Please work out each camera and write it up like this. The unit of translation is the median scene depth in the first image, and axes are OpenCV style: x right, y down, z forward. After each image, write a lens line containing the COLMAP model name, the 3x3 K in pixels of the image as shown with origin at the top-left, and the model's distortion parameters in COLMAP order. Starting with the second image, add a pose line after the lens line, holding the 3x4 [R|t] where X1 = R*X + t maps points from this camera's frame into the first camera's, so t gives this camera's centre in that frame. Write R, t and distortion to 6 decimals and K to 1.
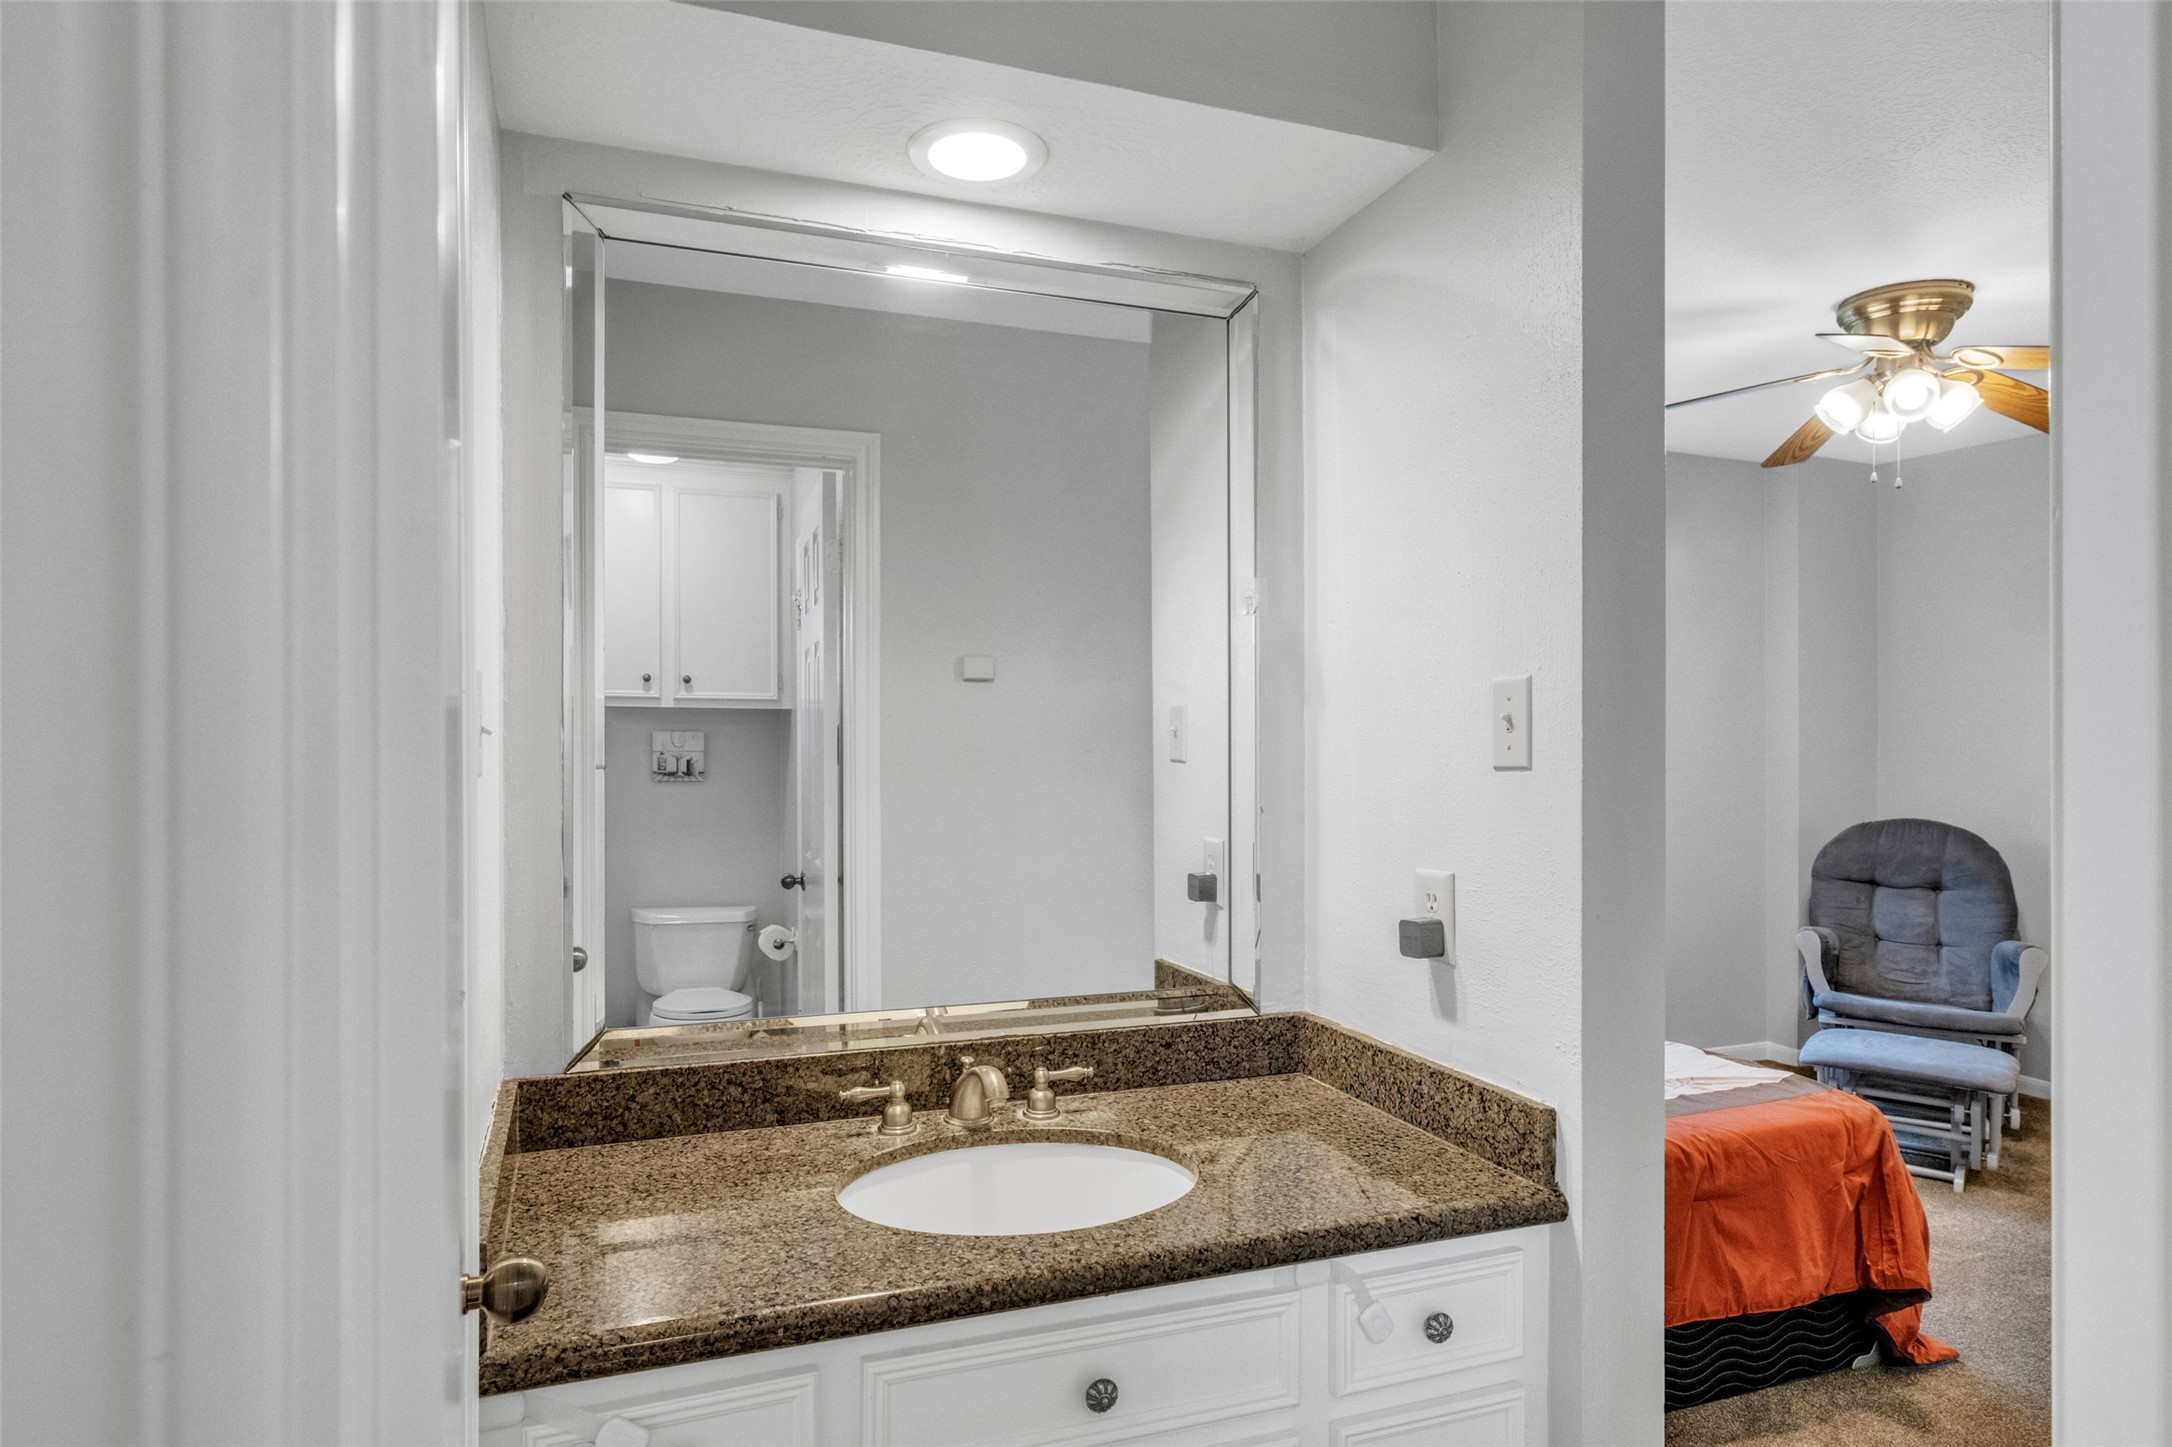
lens RADIAL K [[1229.9, 0, 1086.0], [0, 1229.9, 723.5], [0, 0, 1]] dist [-0.002691, 0.000937]
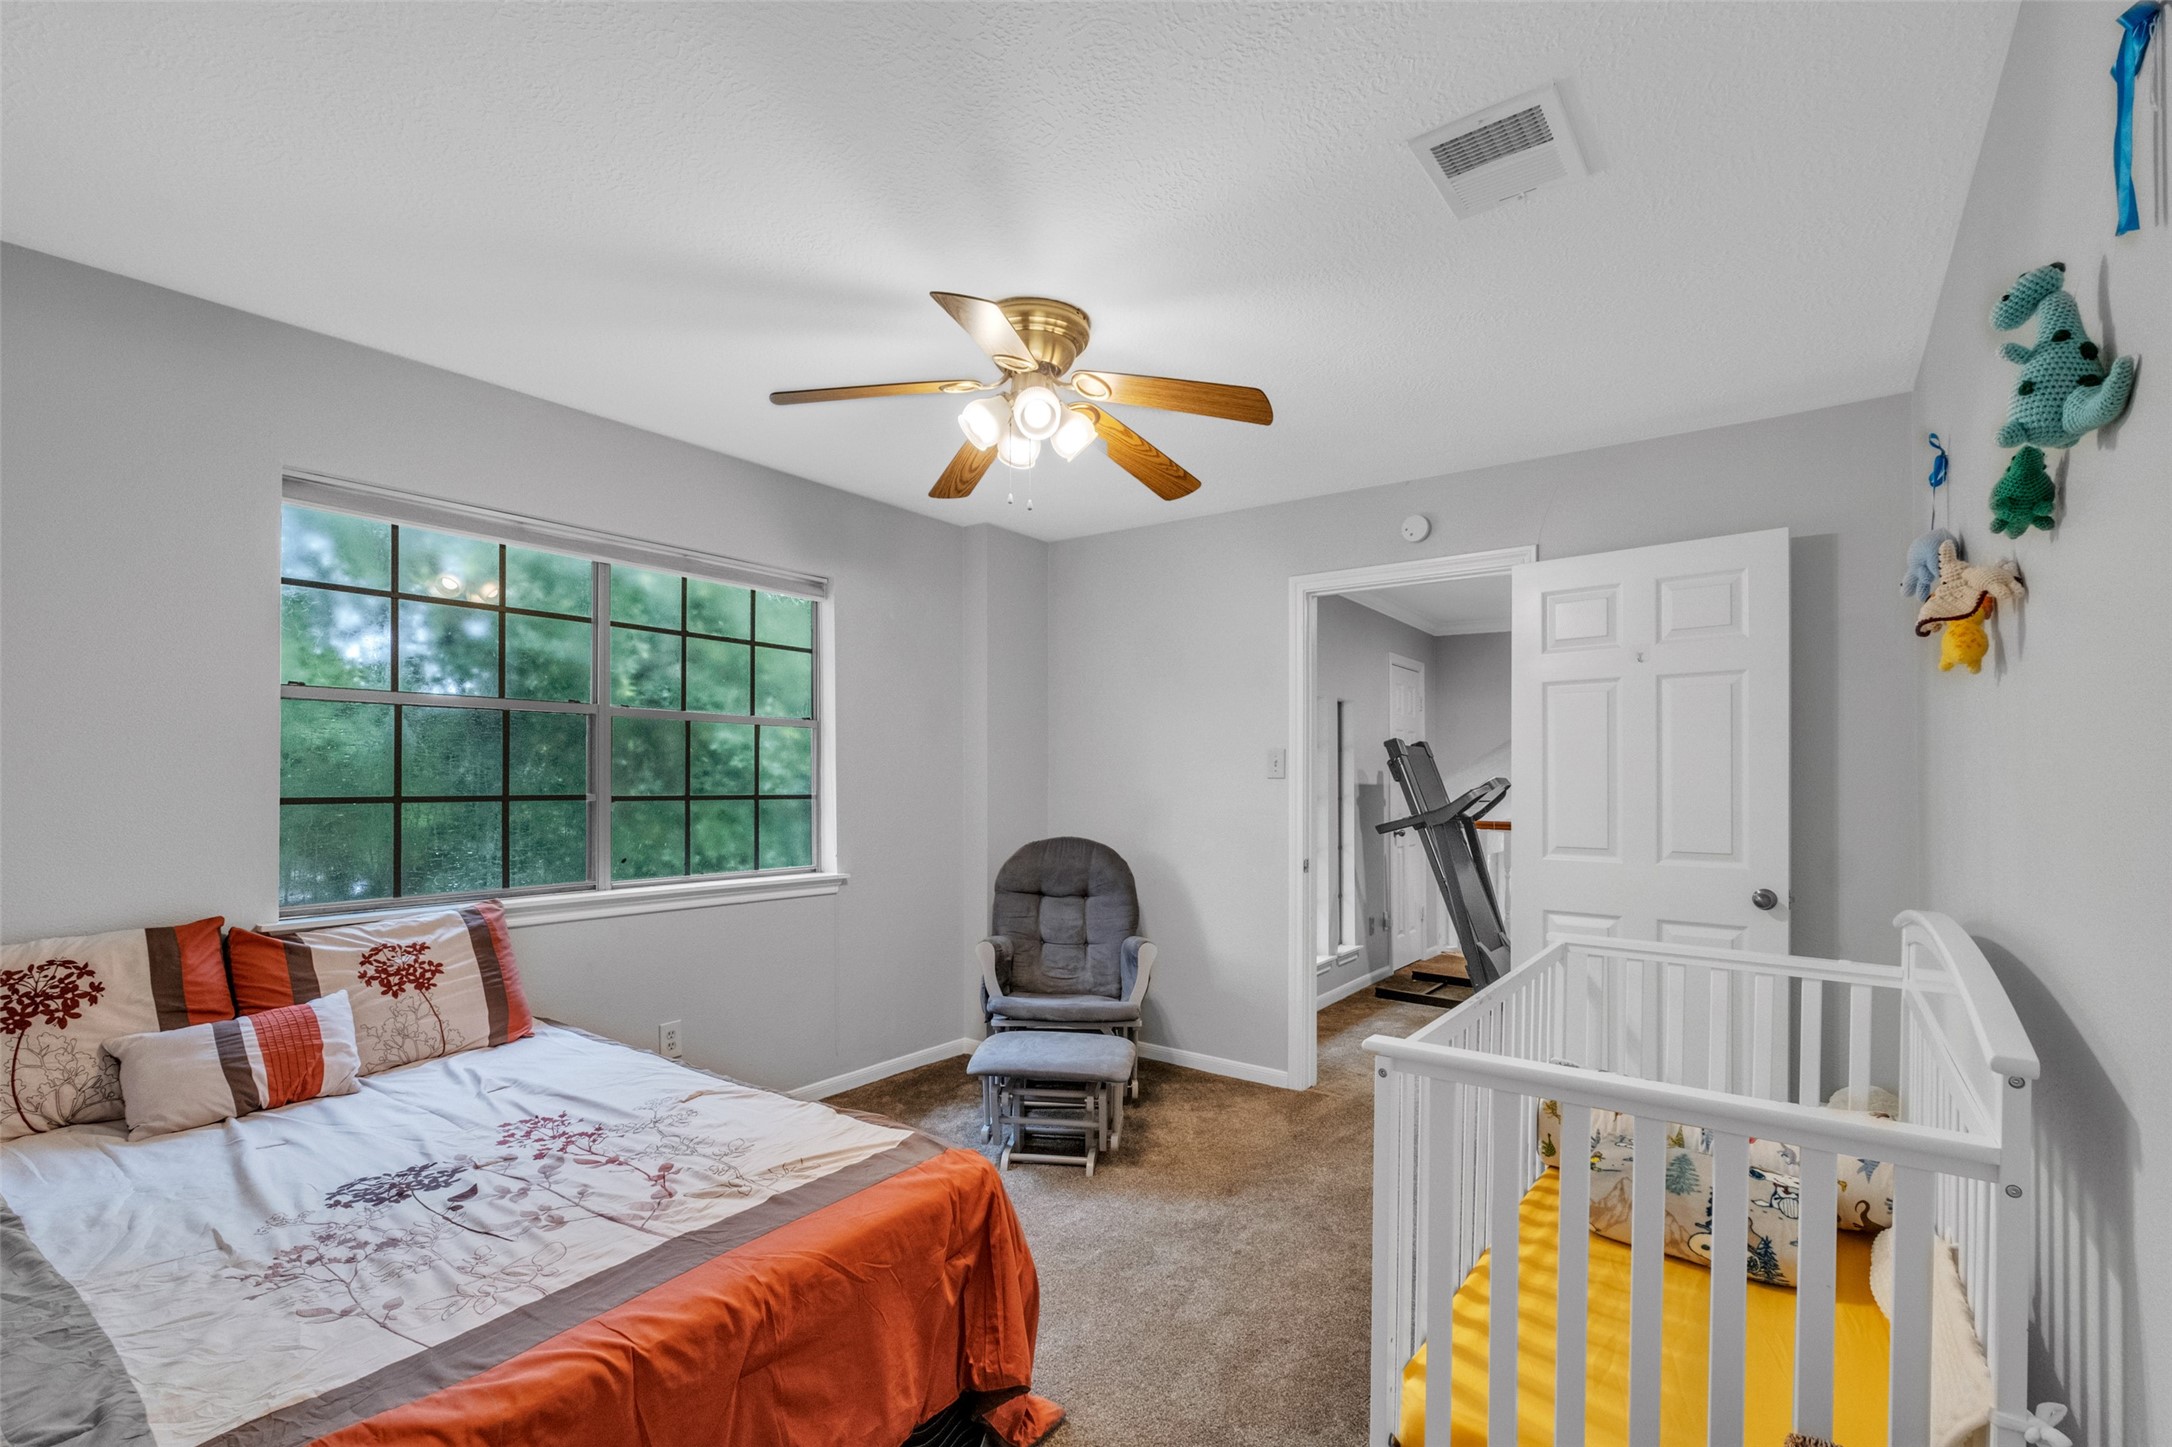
lens RADIAL K [[953.8, 0, 1078.8], [0, 953.8, 733.9], [0, 0, 1]] dist [-0.002039, 0.000009]
pose [[0.844816, 0.027200, 0.534364, 0.232684], [-0.006046, 0.999129, -0.041300, 0.019805], [-0.535022, 0.031660, 0.844245, 0.267952]]
